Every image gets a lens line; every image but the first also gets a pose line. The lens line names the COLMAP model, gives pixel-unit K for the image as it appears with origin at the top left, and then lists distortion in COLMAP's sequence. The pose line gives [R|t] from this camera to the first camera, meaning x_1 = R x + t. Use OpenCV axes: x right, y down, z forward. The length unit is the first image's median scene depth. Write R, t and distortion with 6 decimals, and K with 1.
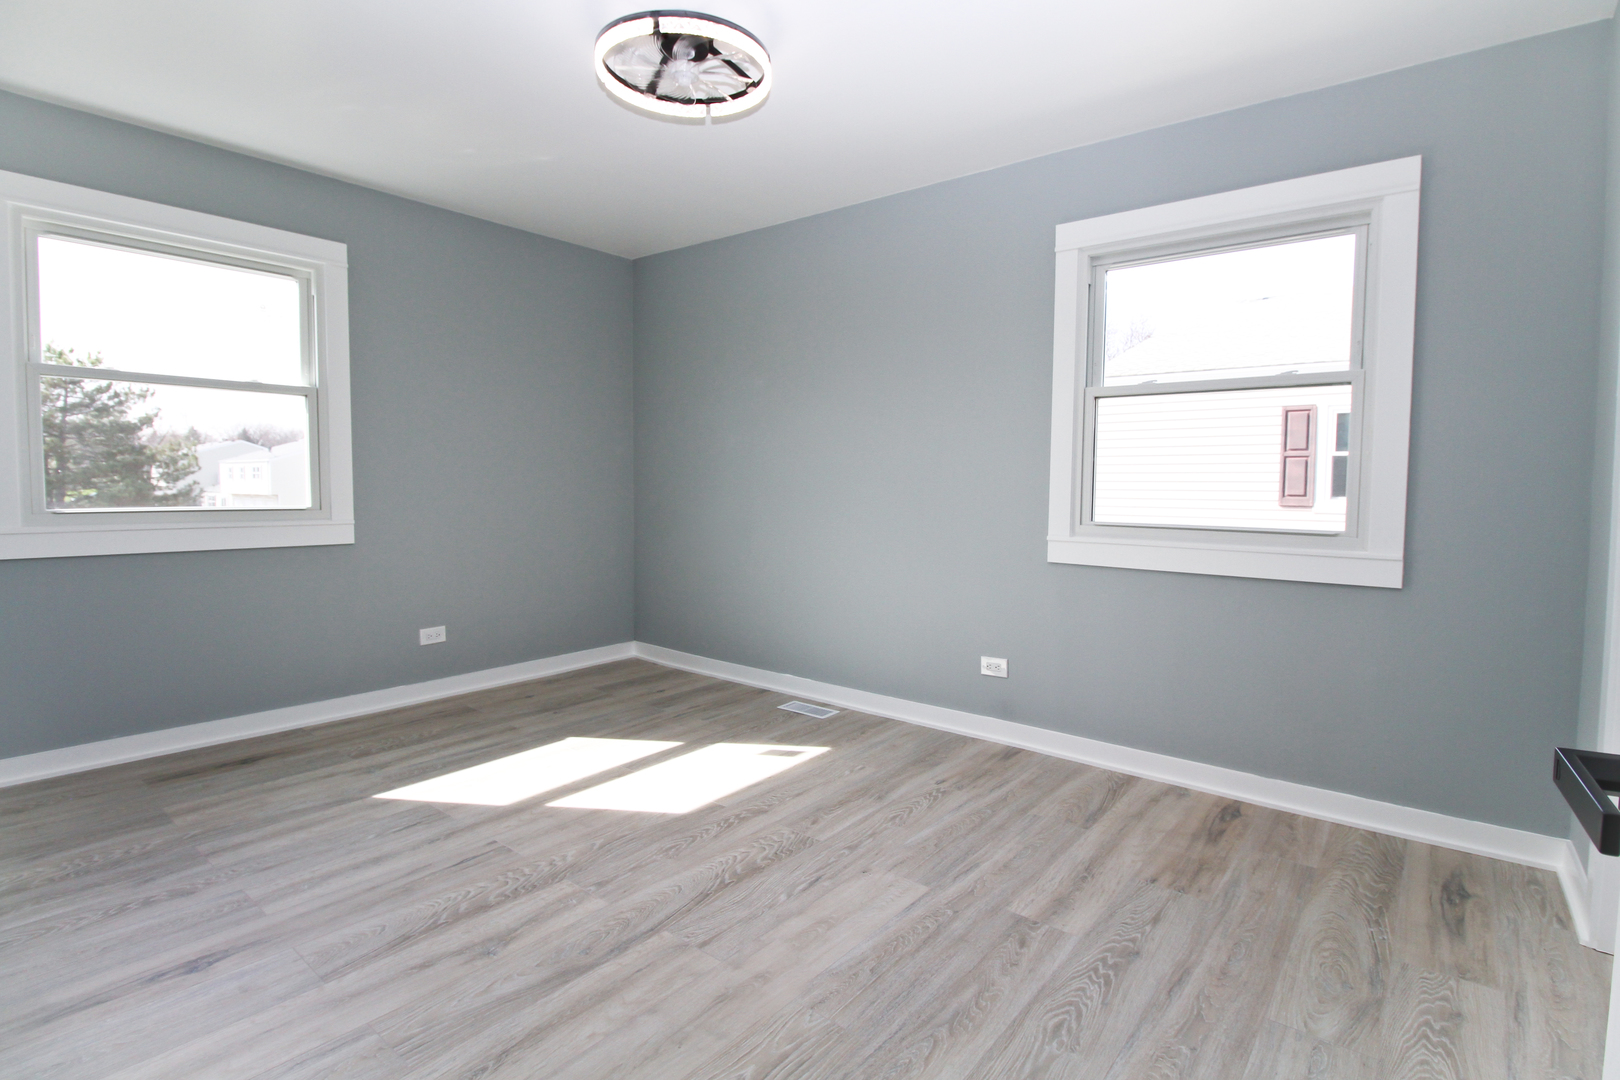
lens RADIAL K [[781.9, 0, 804.9], [0, 781.9, 527.4], [0, 0, 1]] dist [0.000571, -0.013856]
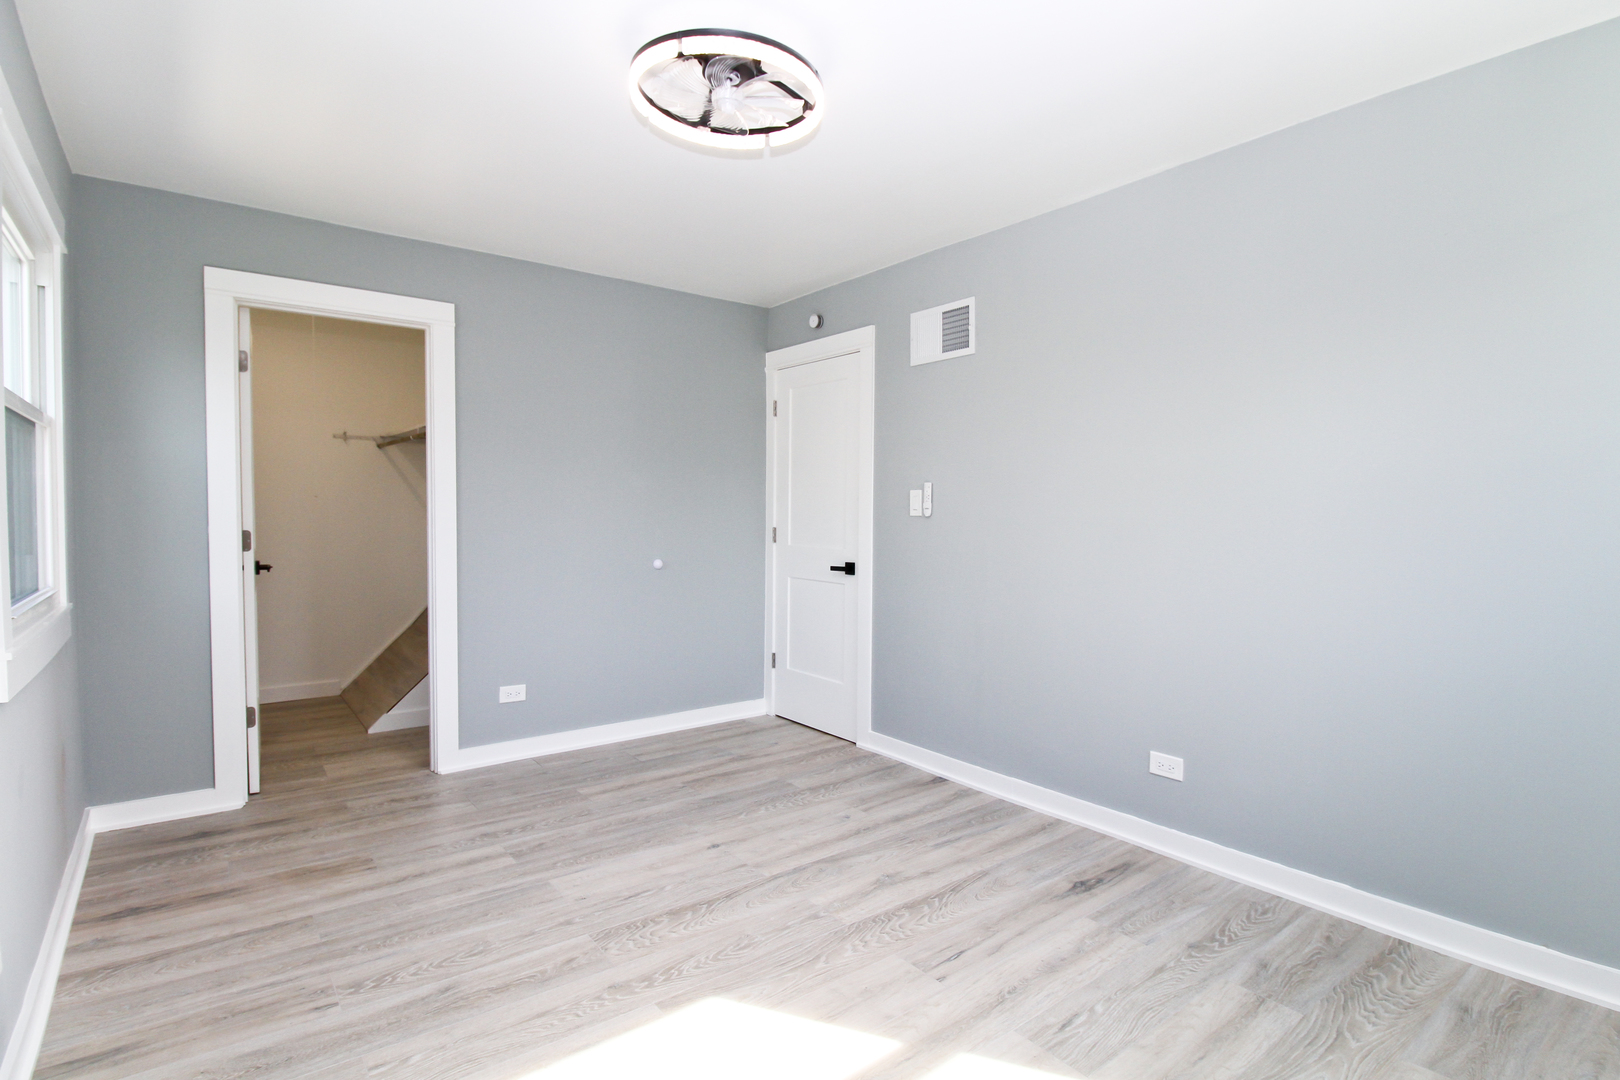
lens RADIAL K [[781.9, 0, 804.9], [0, 781.9, 527.4], [0, 0, 1]] dist [0.000571, -0.013856]
pose [[-0.972739, -0.022552, 0.230804, -0.480303], [-0.004773, 0.996997, 0.077299, -0.173148], [-0.231854, 0.074090, -0.969925, 1.994275]]
